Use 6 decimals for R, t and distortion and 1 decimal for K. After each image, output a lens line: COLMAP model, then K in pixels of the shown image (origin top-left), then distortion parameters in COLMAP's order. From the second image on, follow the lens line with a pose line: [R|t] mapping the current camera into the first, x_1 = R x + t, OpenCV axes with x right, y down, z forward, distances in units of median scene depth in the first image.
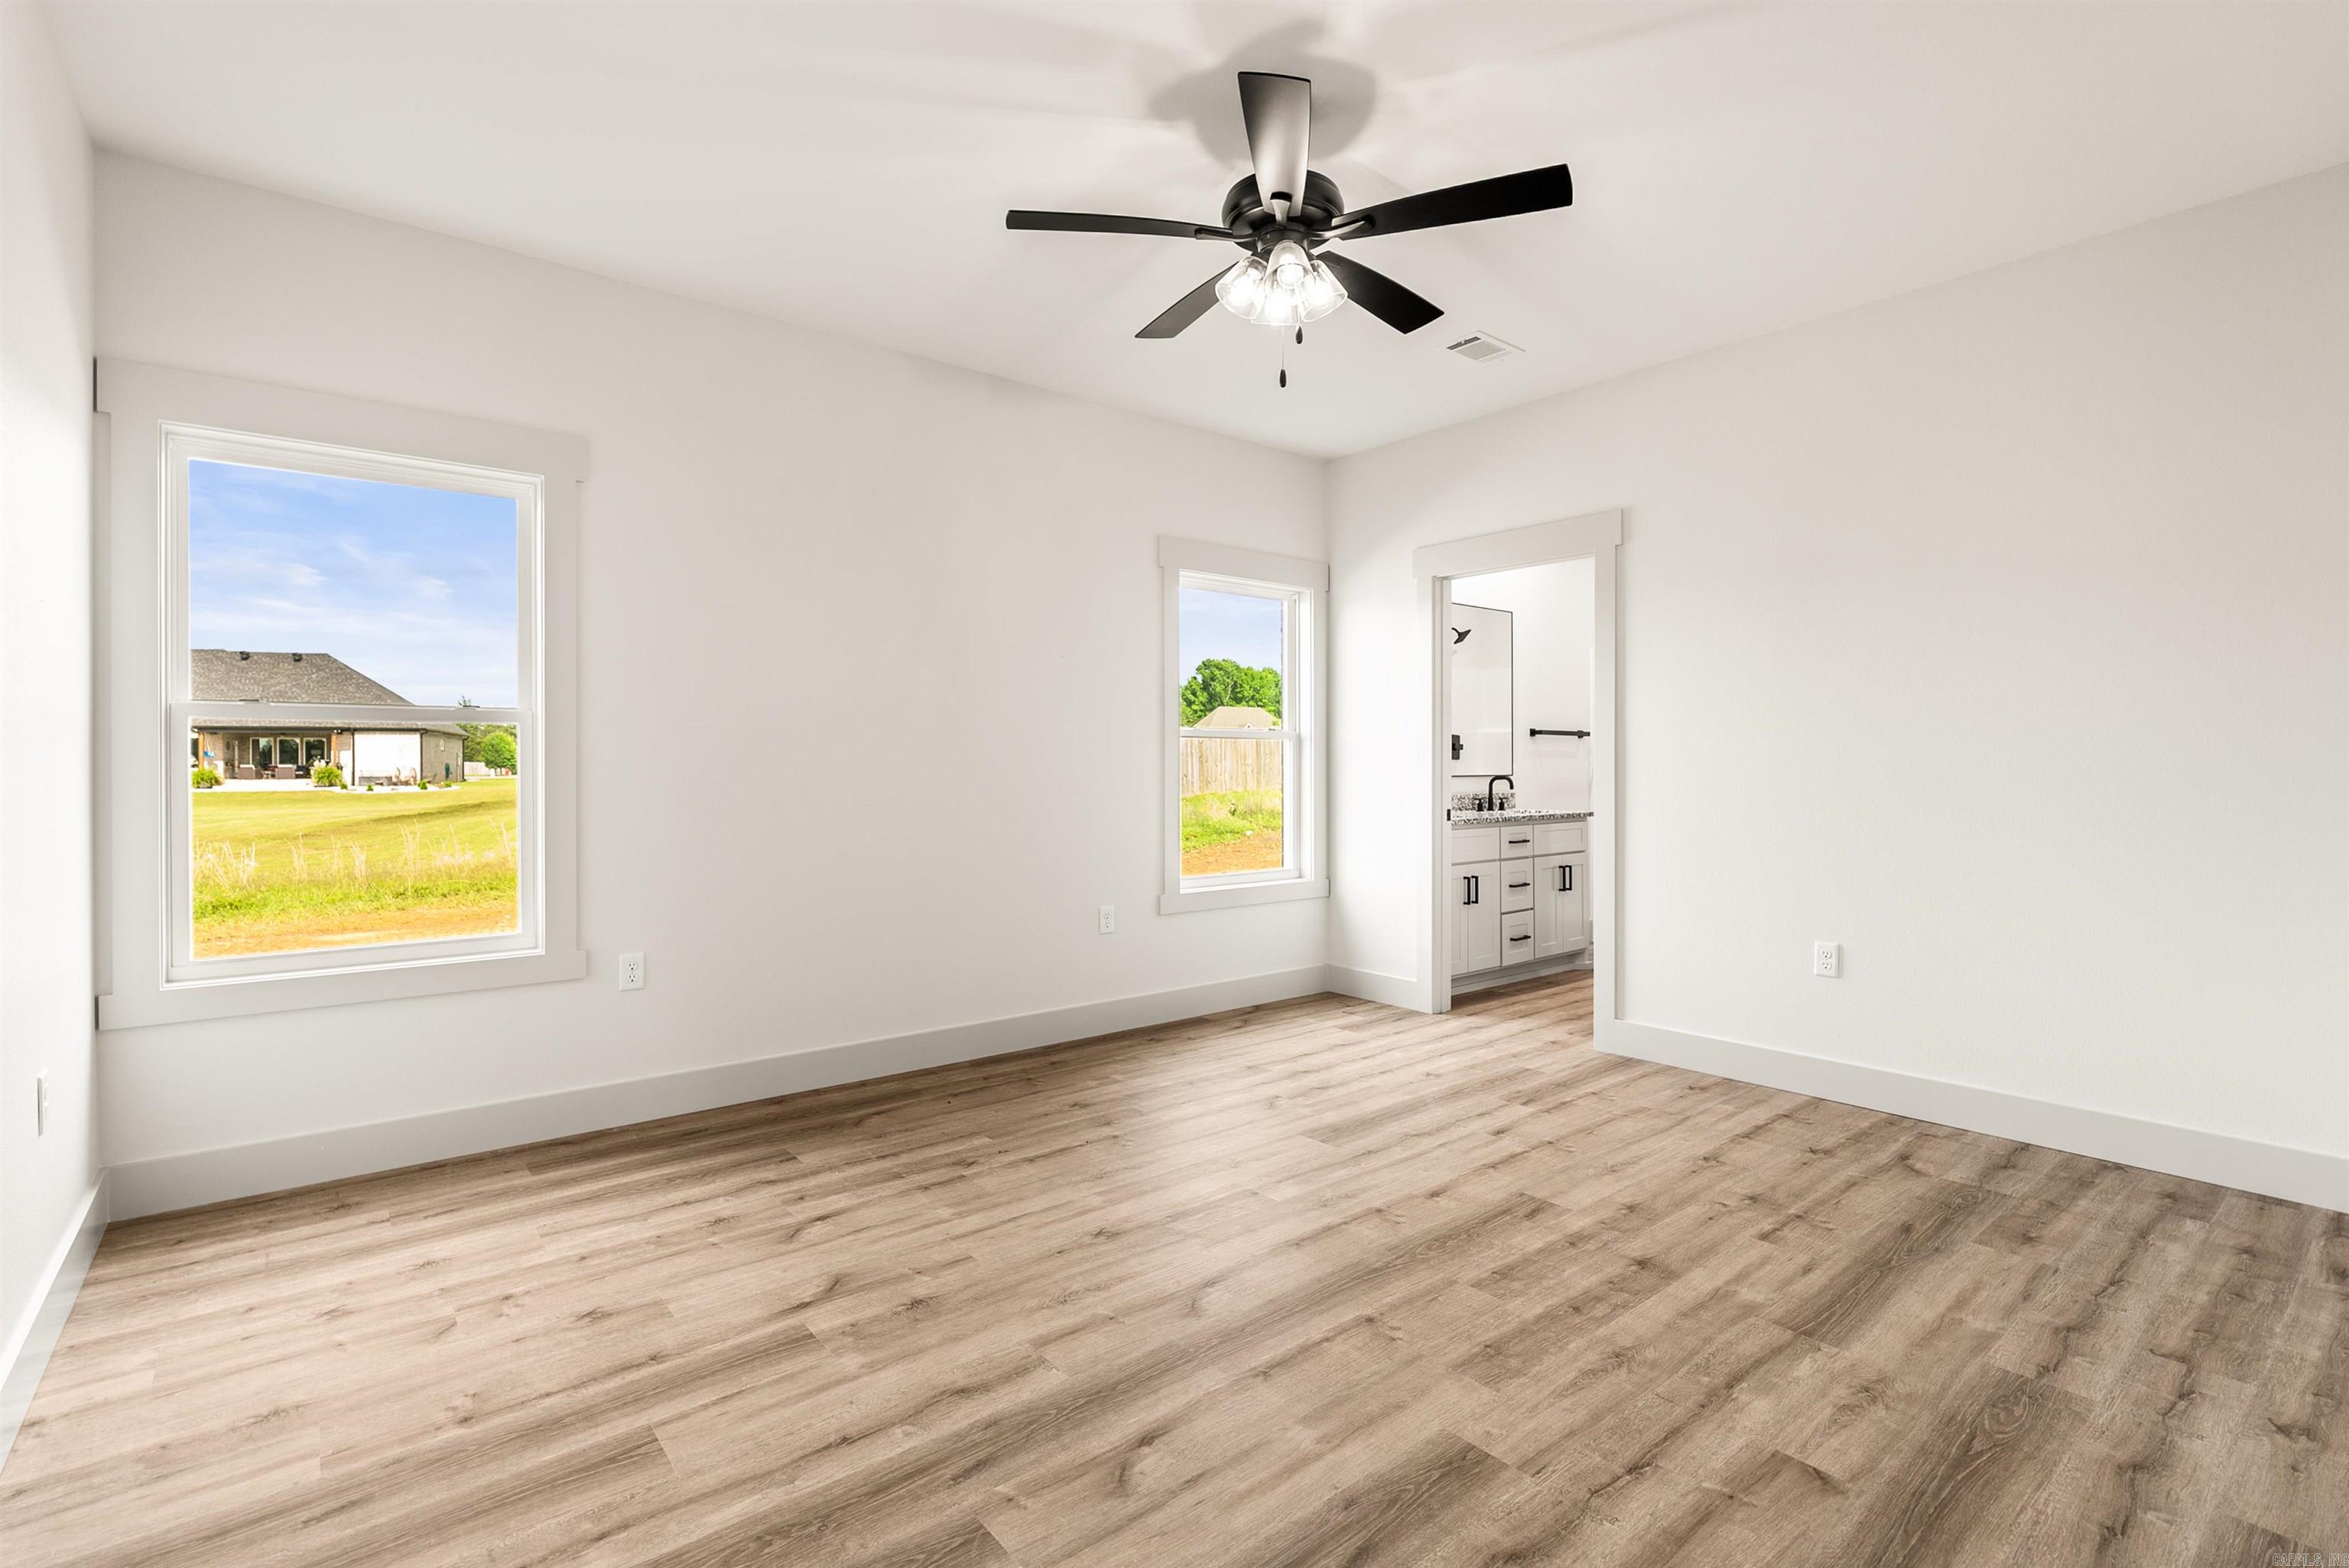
lens RADIAL K [[1085.7, 0, 1183.5], [0, 1085.7, 766.8], [0, 0, 1]] dist [-0.005500, -0.000504]
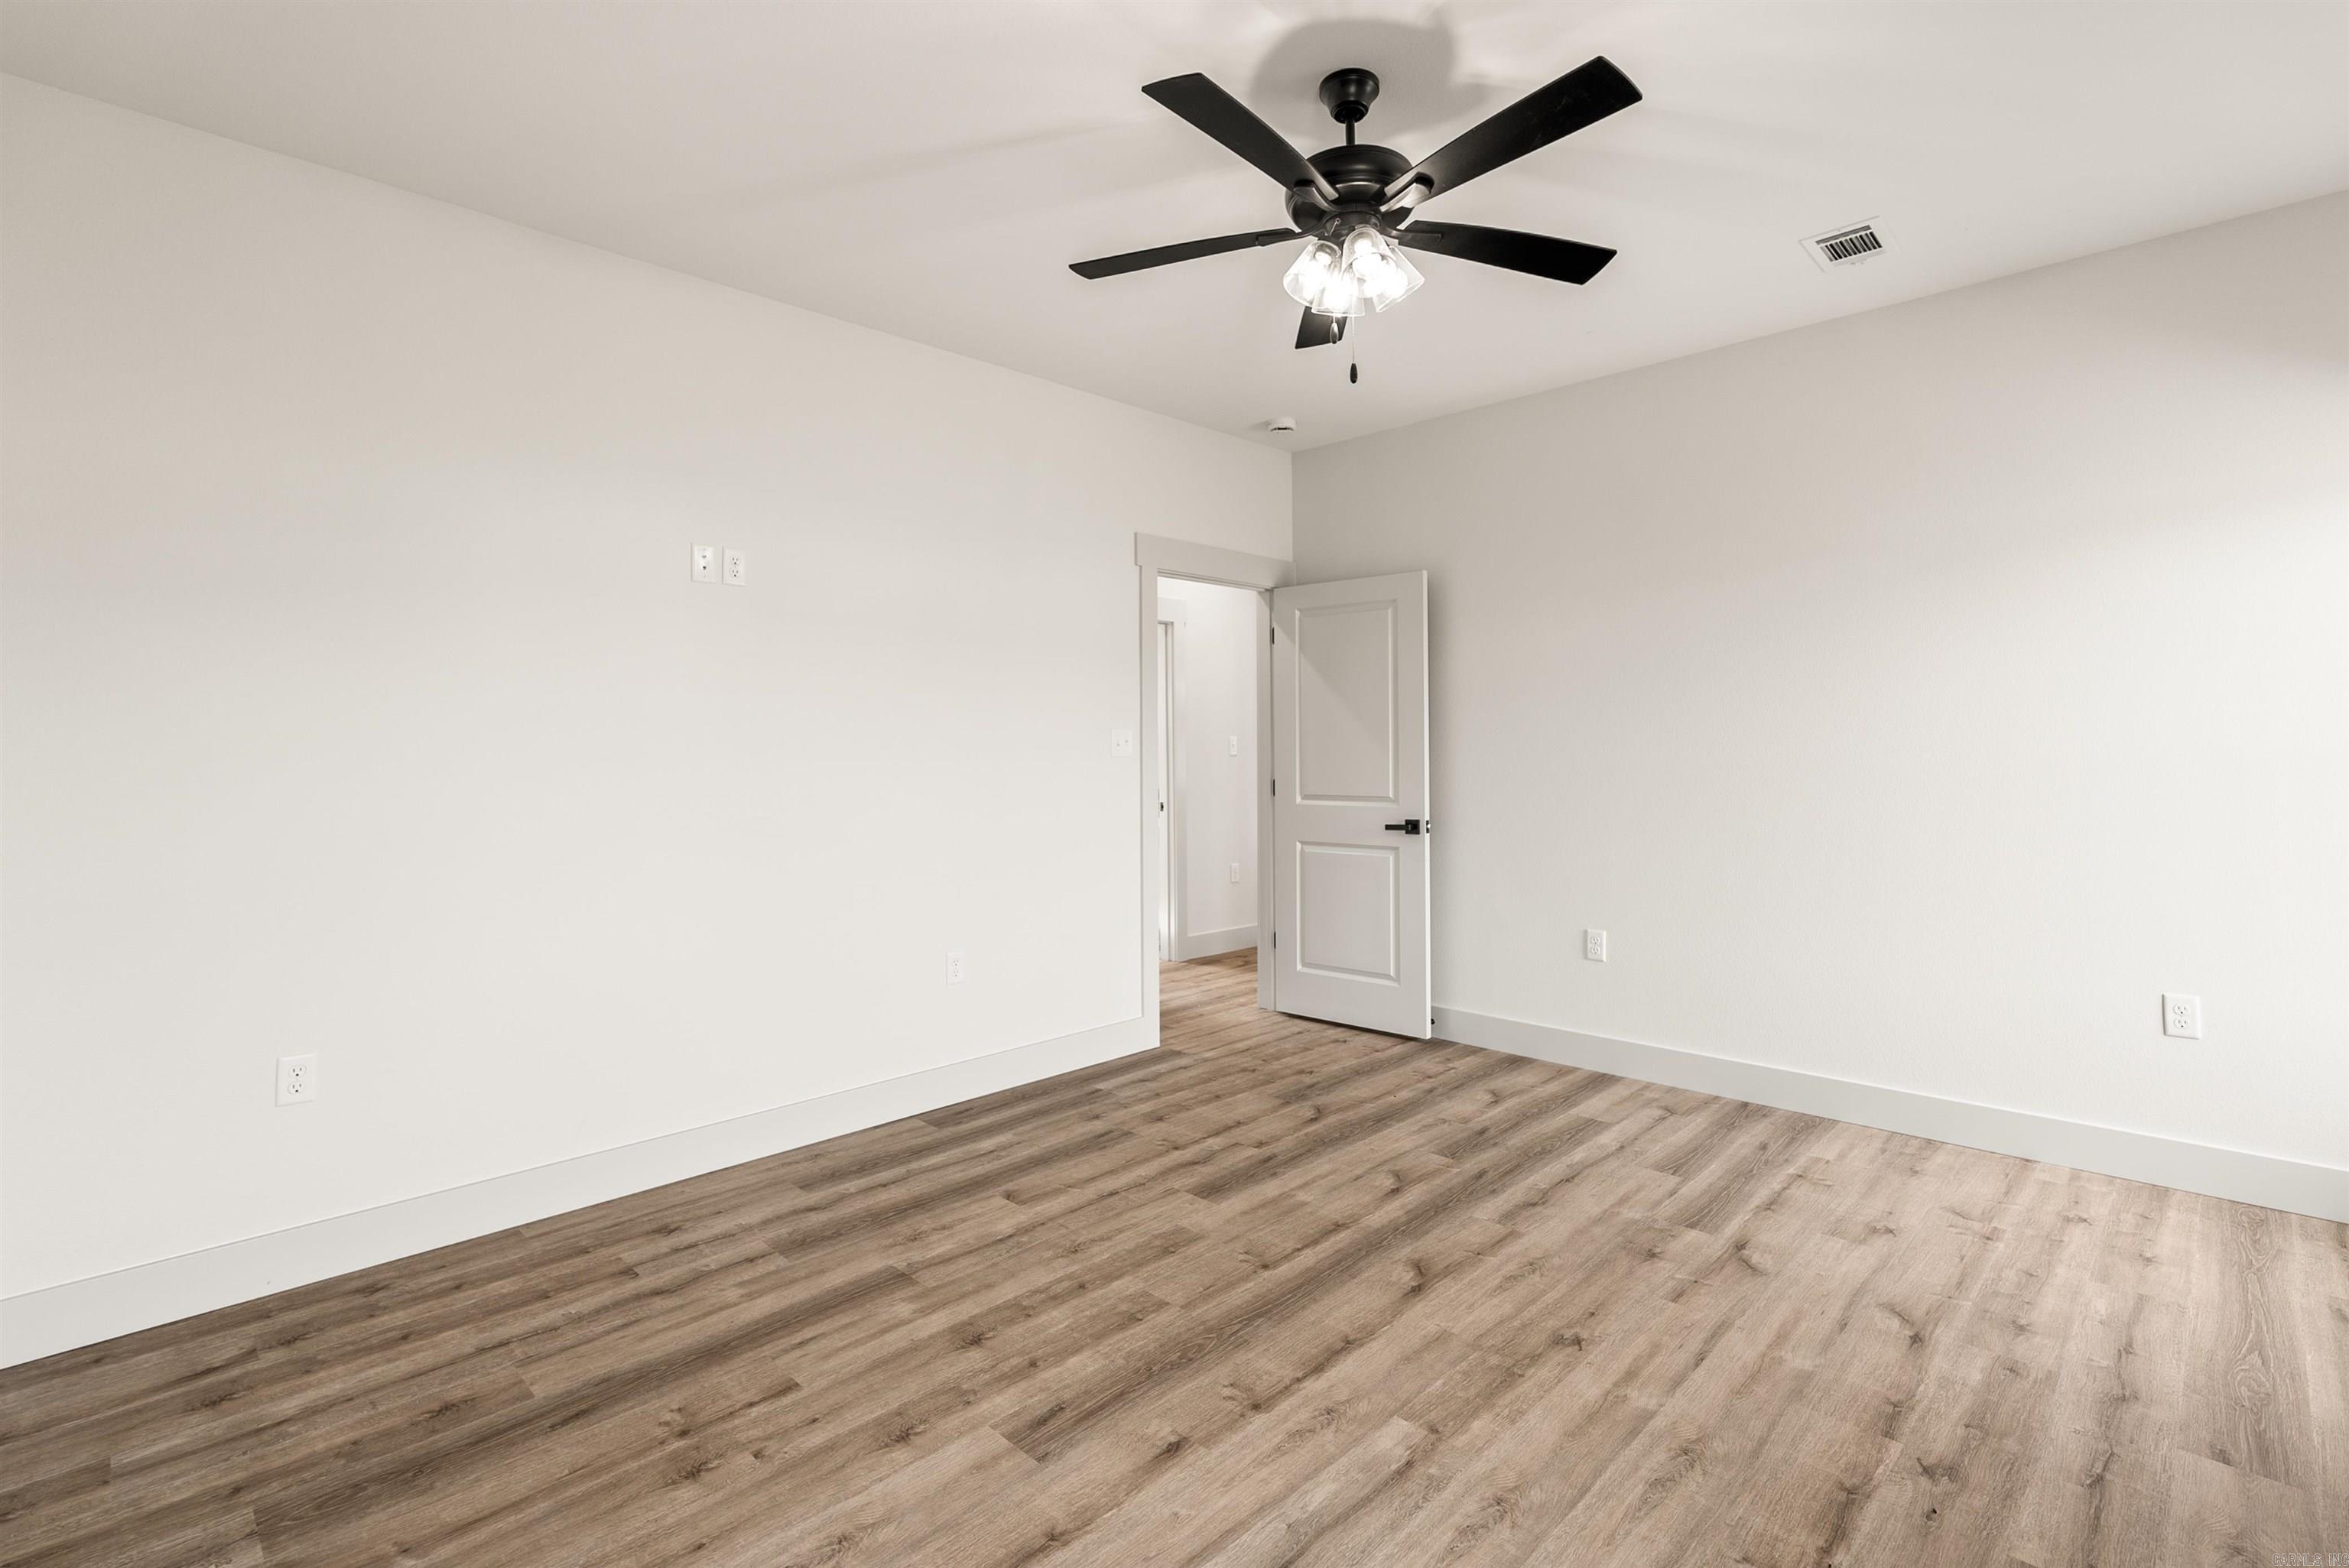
lens RADIAL K [[1100.9, 0, 1178.5], [0, 1100.9, 760.4], [0, 0, 1]] dist [-0.005058, 0.000177]
pose [[-0.994815, 0.008859, -0.101312, 0.364494], [0.008032, 0.999931, 0.008570, -0.046434], [0.101381, 0.007712, -0.994818, 2.076737]]
